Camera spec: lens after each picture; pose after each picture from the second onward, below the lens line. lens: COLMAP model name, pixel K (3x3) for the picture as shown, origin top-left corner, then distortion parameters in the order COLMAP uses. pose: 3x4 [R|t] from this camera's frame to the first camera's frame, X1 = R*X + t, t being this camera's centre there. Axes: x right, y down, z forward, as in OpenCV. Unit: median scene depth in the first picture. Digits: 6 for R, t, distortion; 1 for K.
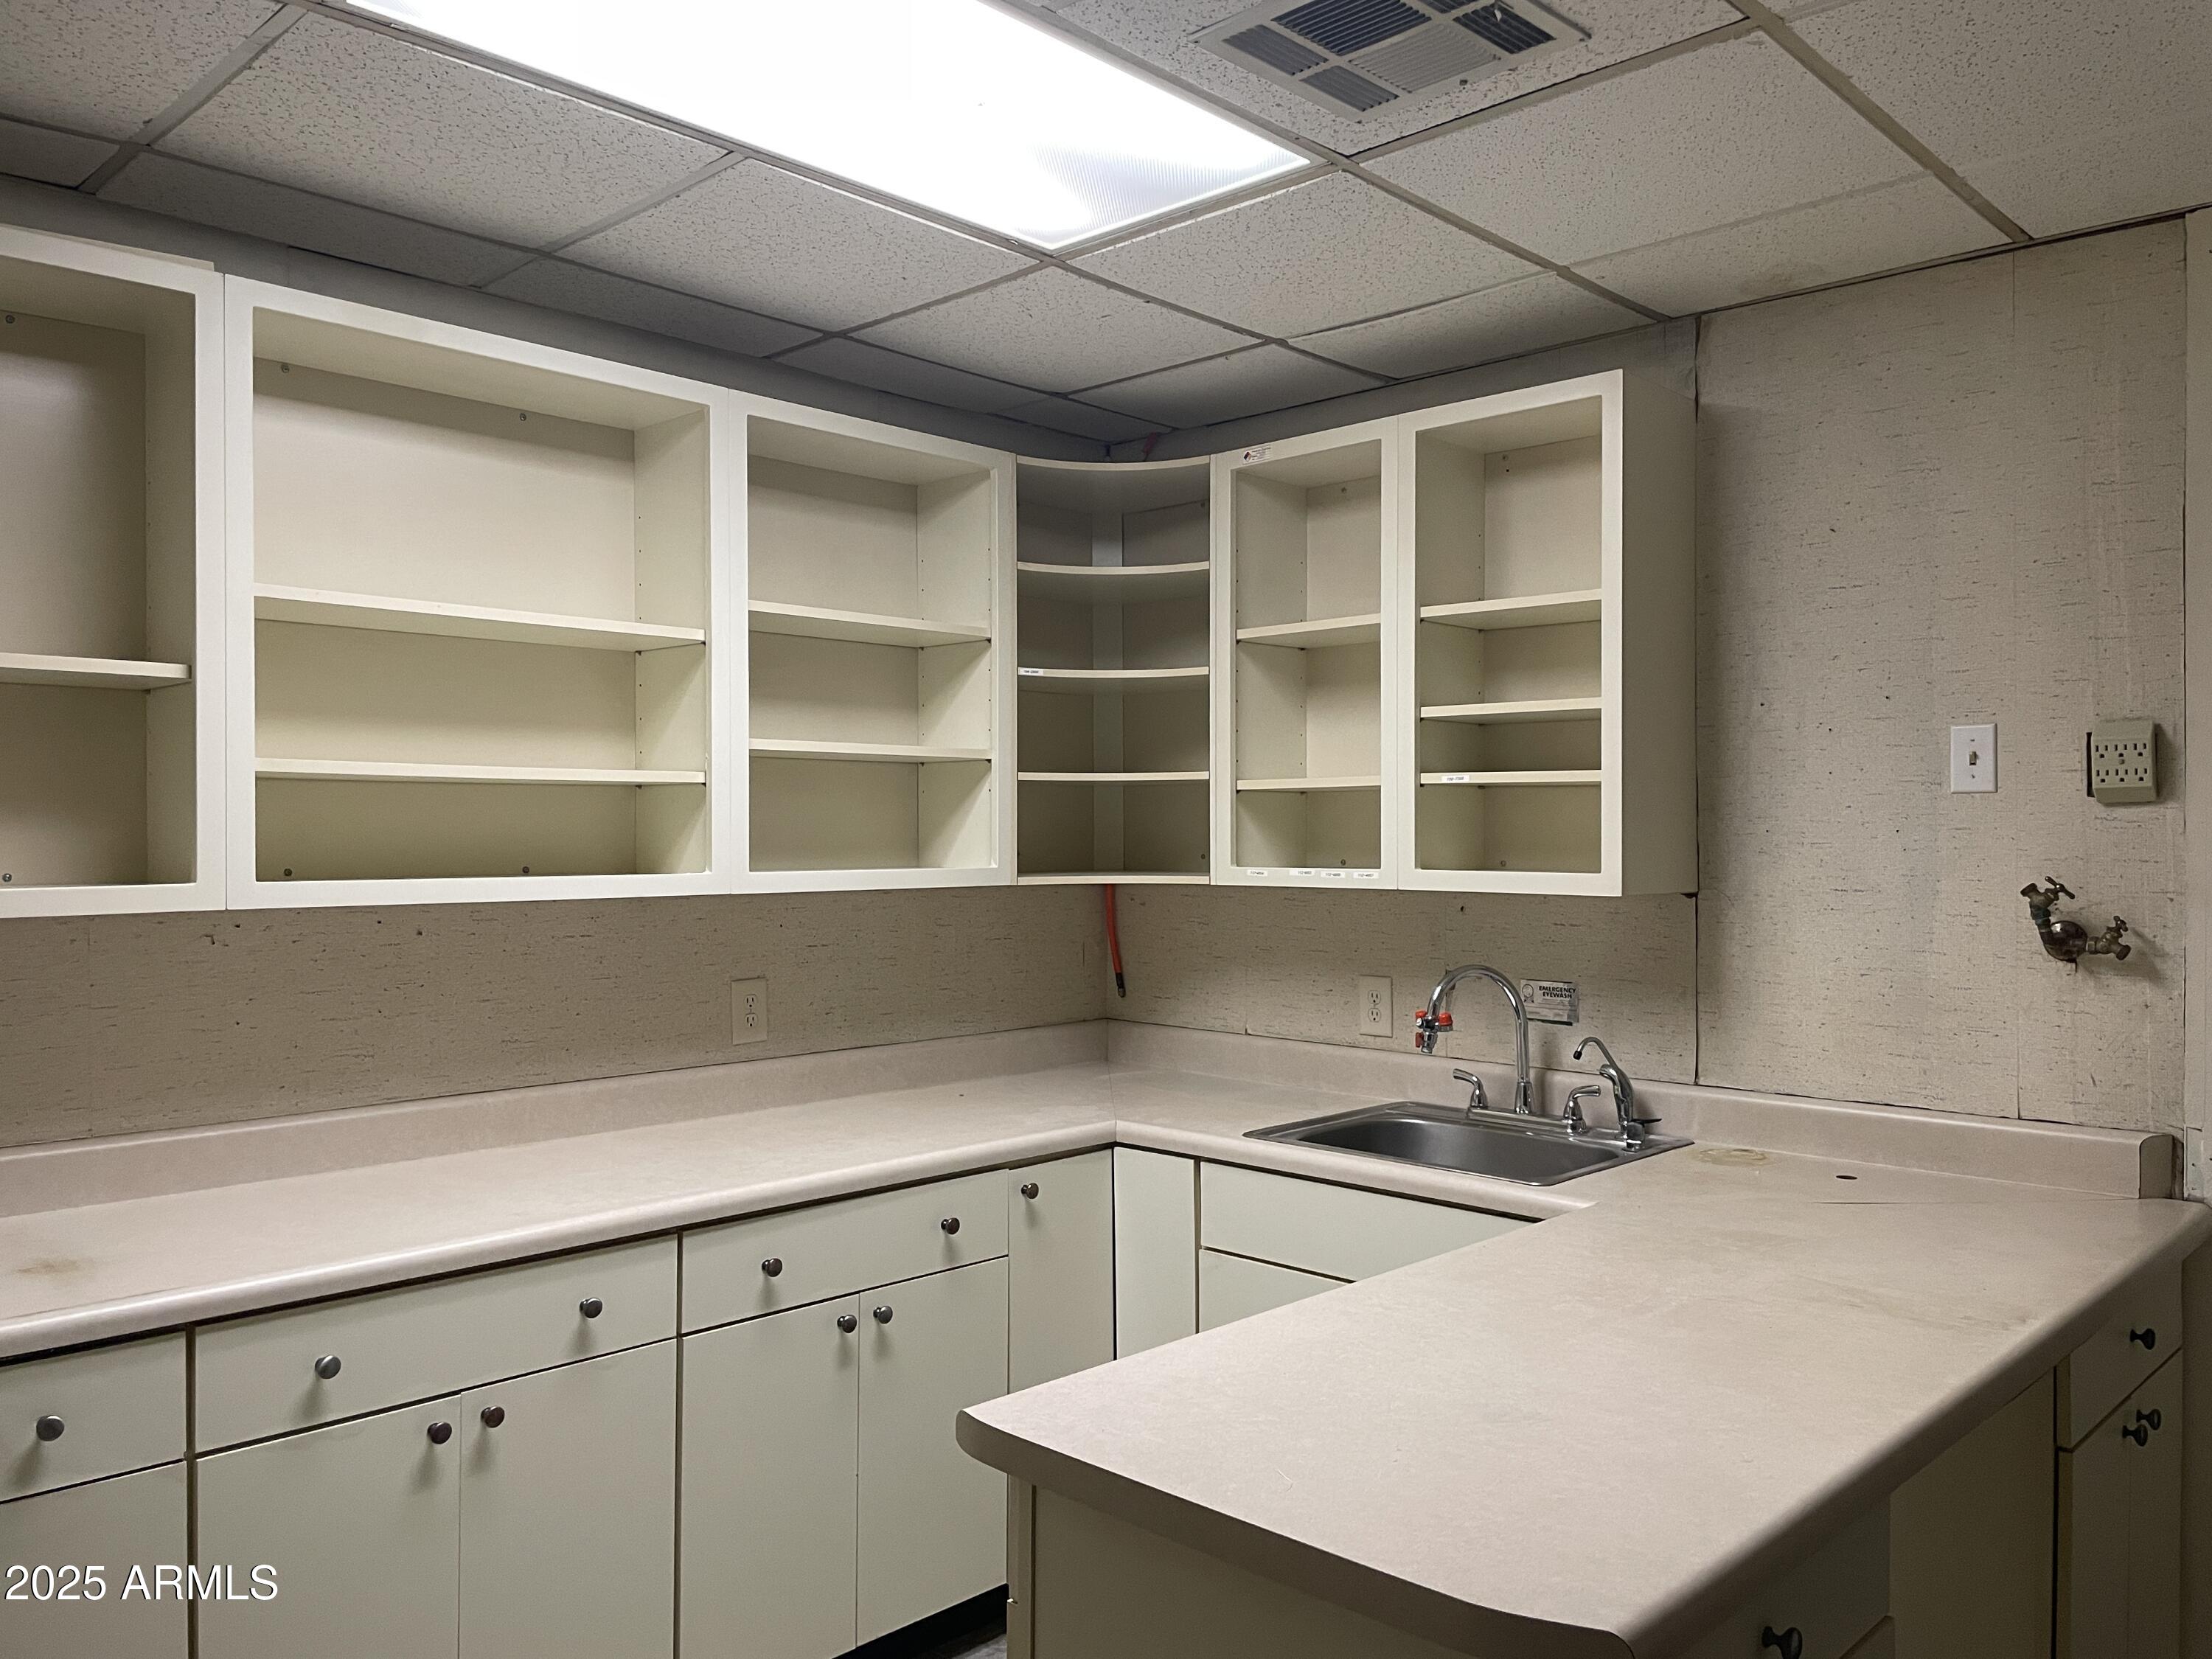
lens RADIAL K [[1686.4, 0, 1111.2], [0, 1686.4, 829.1], [0, 0, 1]] dist [0.088936, -0.119023]
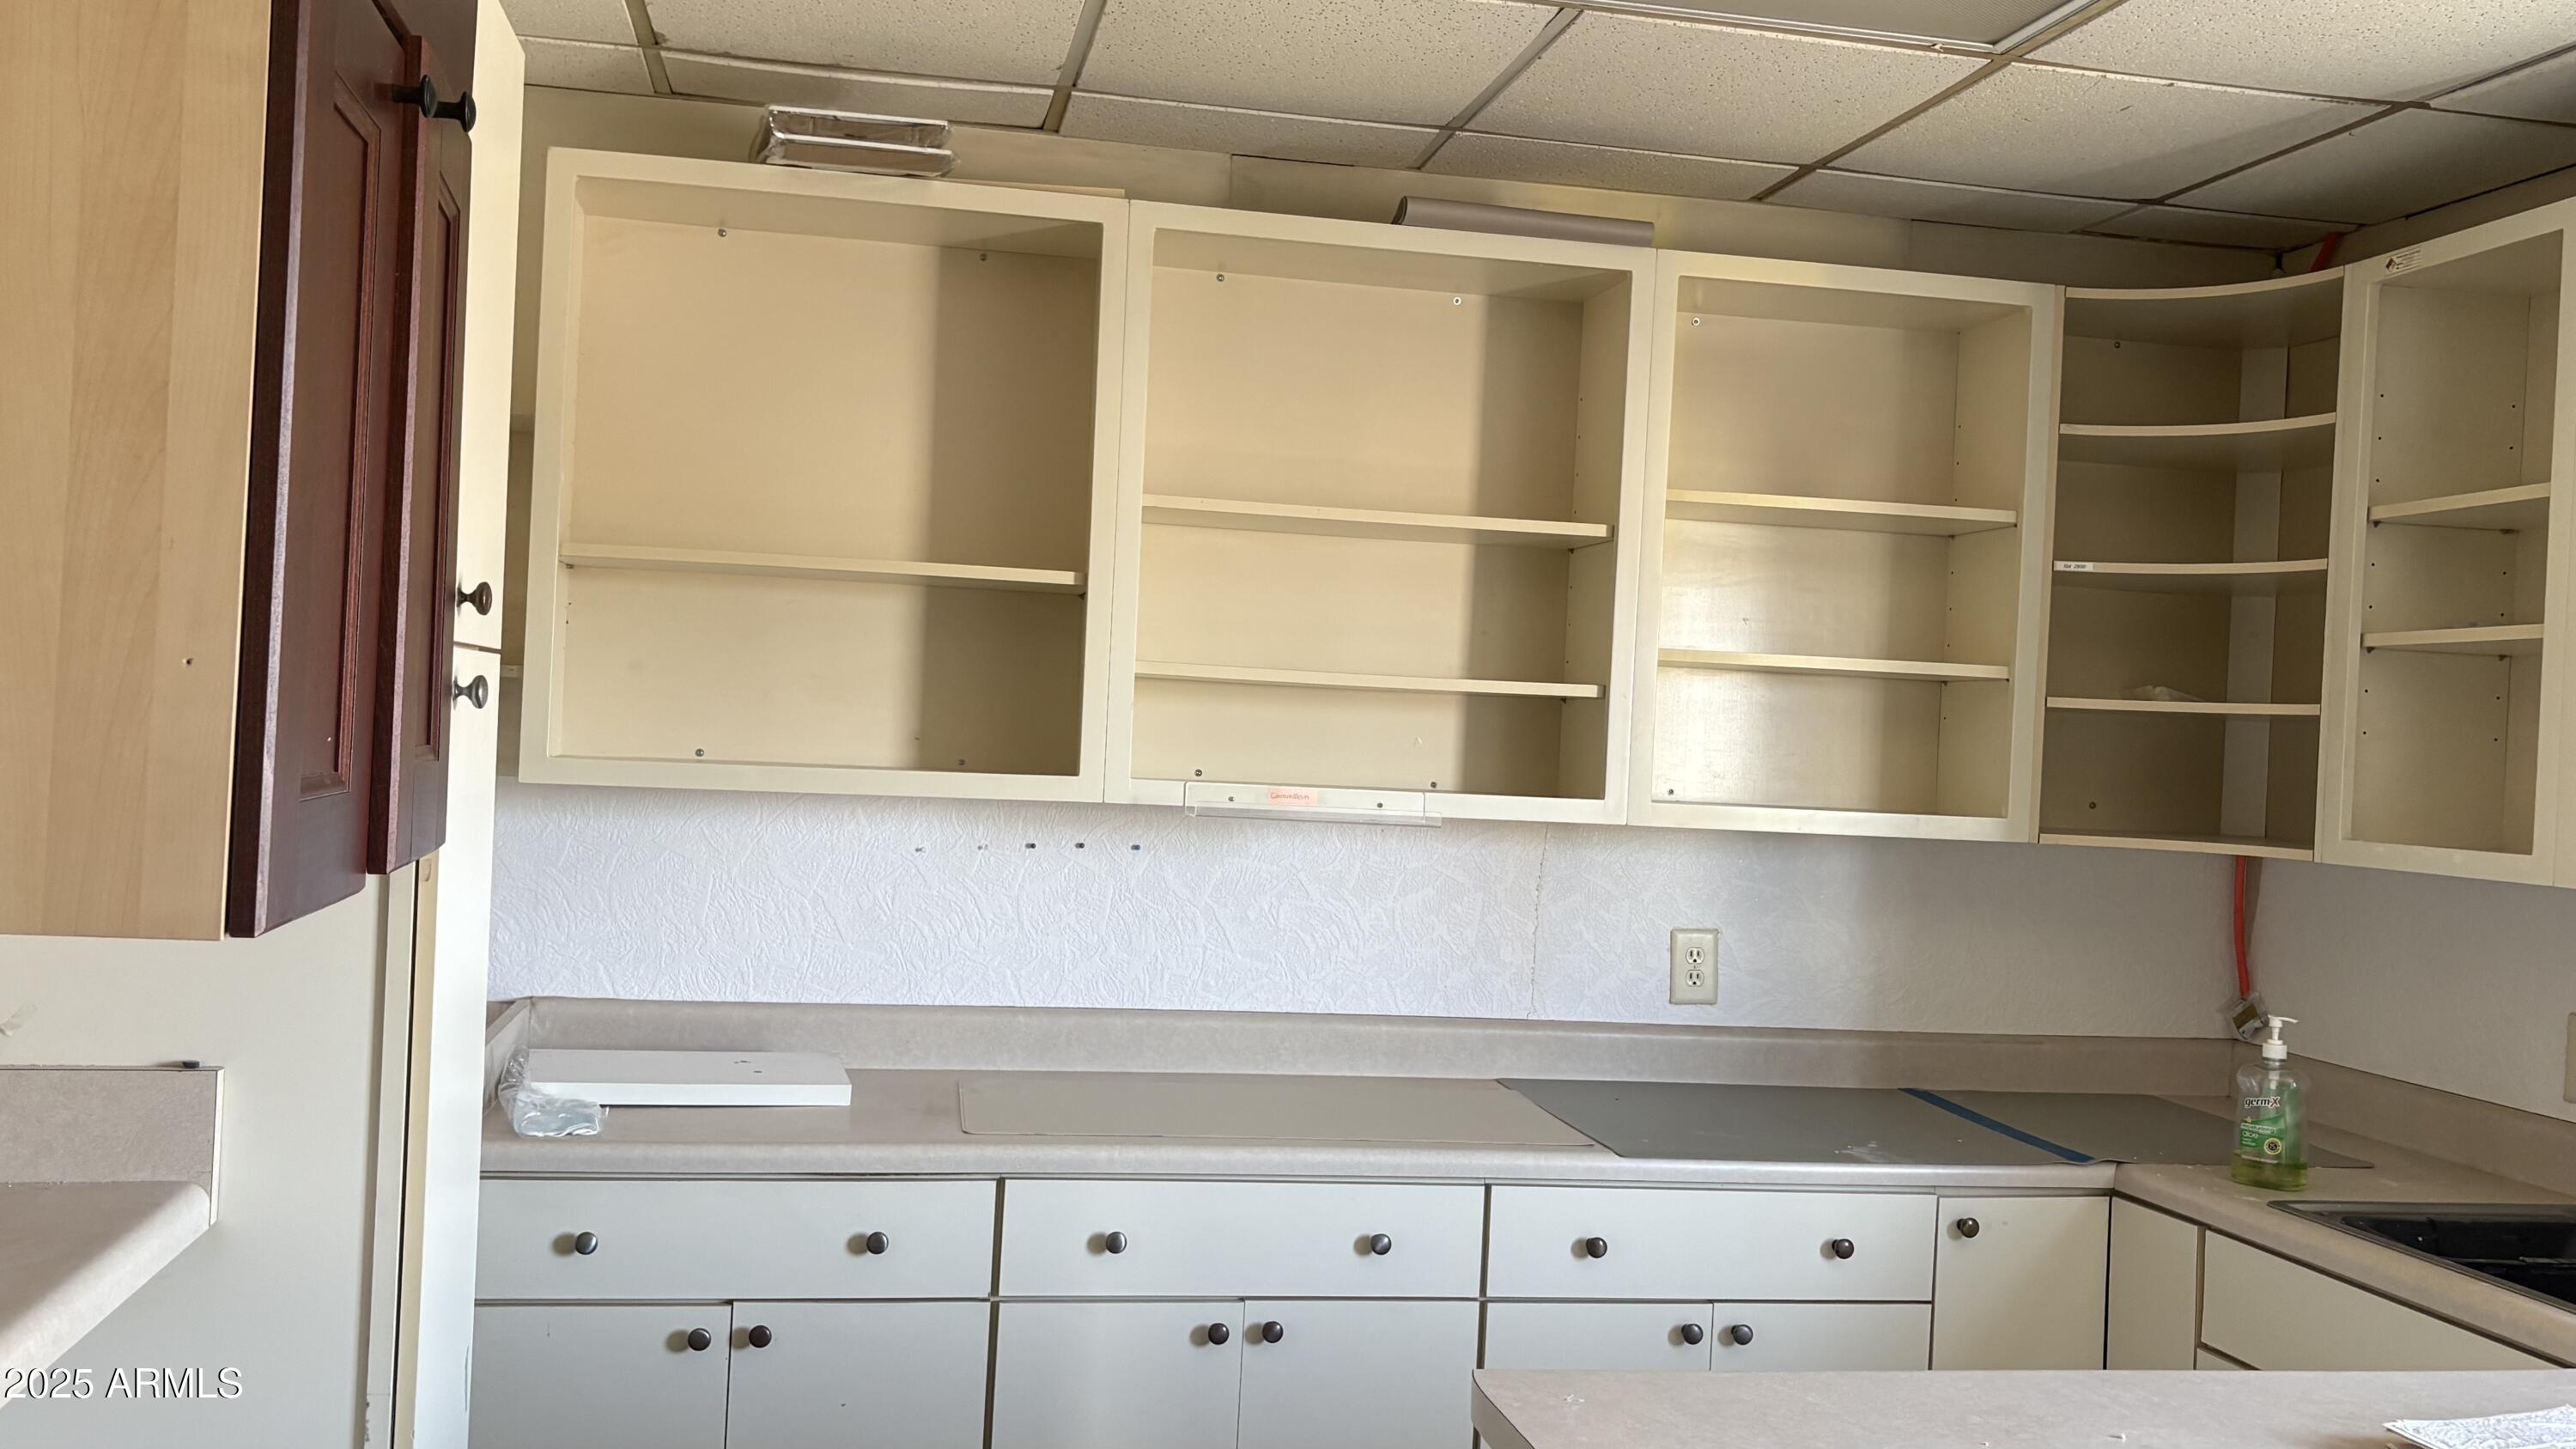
lens RADIAL K [[2243.7, 0, 1283.1], [0, 2243.7, 730.5], [0, 0, 1]] dist [0.044923, -0.026593]
pose [[0.814348, 0.041069, -0.578922, 0.309996], [-0.047830, 0.998849, 0.003578, -0.006528], [0.578403, 0.024776, 0.815375, -0.050142]]
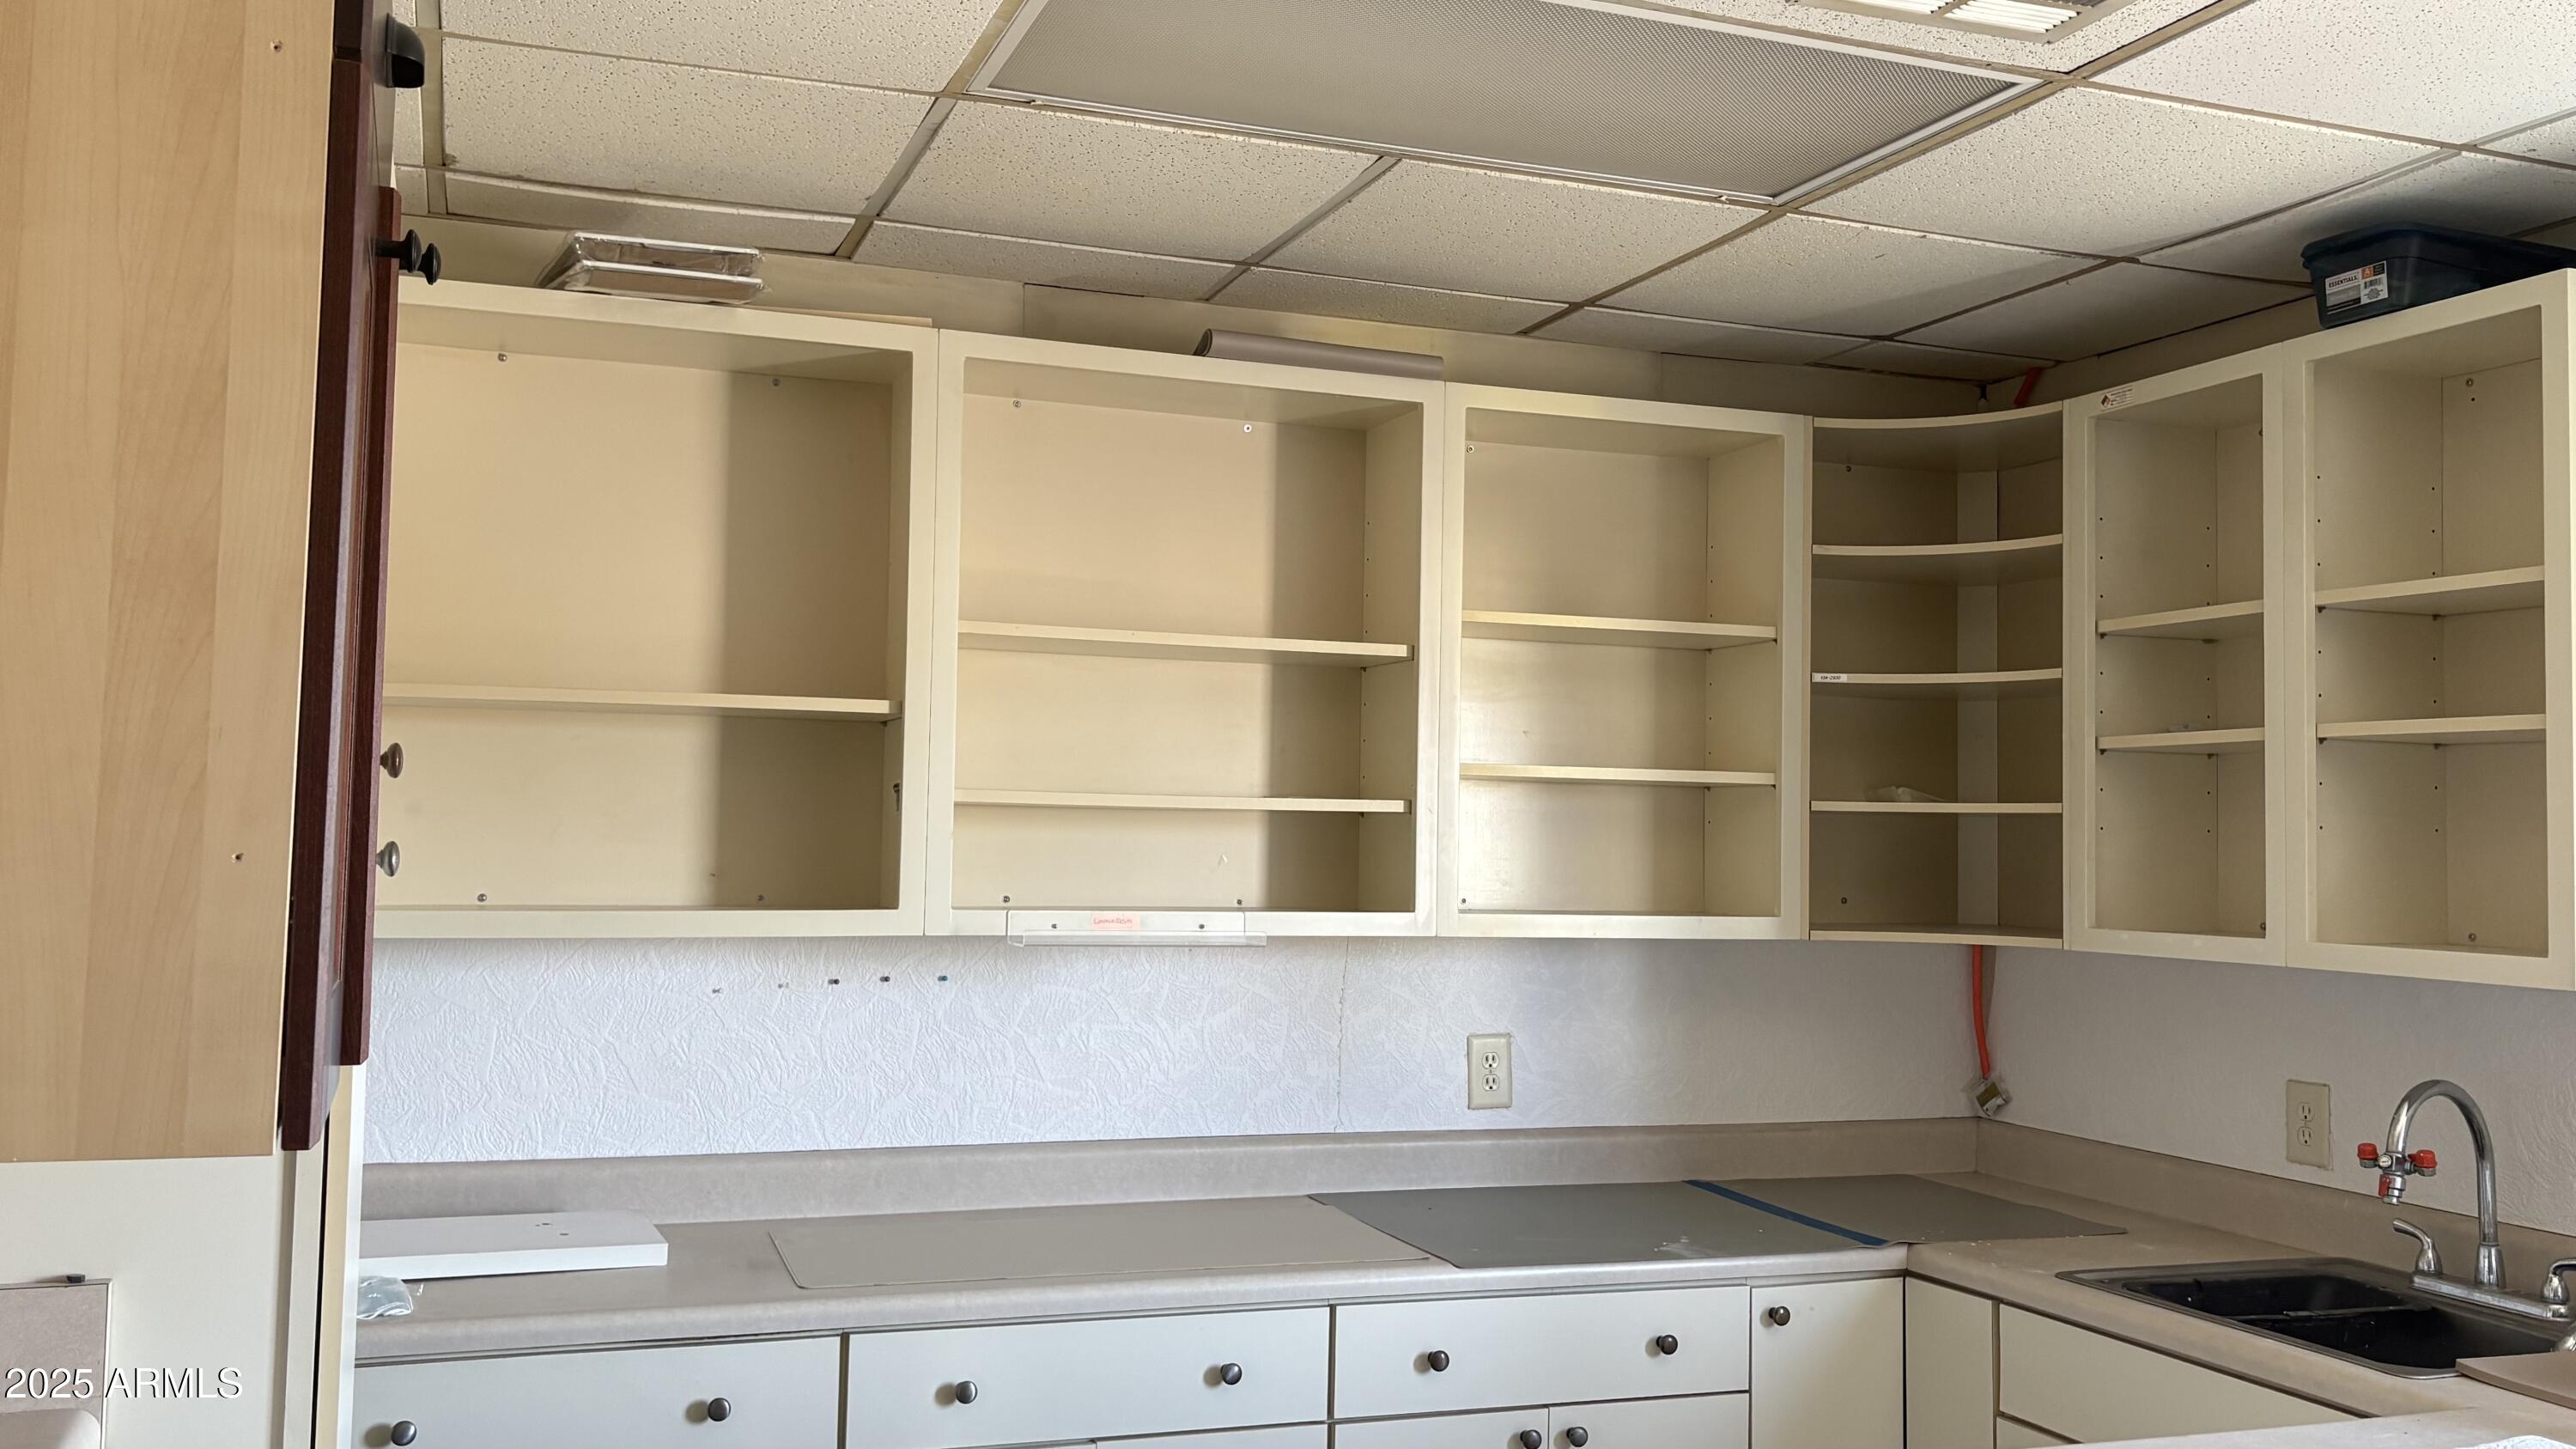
lens RADIAL K [[2243.7, 0, 1292.6], [0, 2243.7, 711.3], [0, 0, 1]] dist [0.044923, -0.026593]
pose [[0.901529, -0.005733, -0.432681, 0.228033], [-0.019236, 0.998393, -0.053310, -0.017087], [0.432291, 0.056384, 0.899969, -0.108765]]
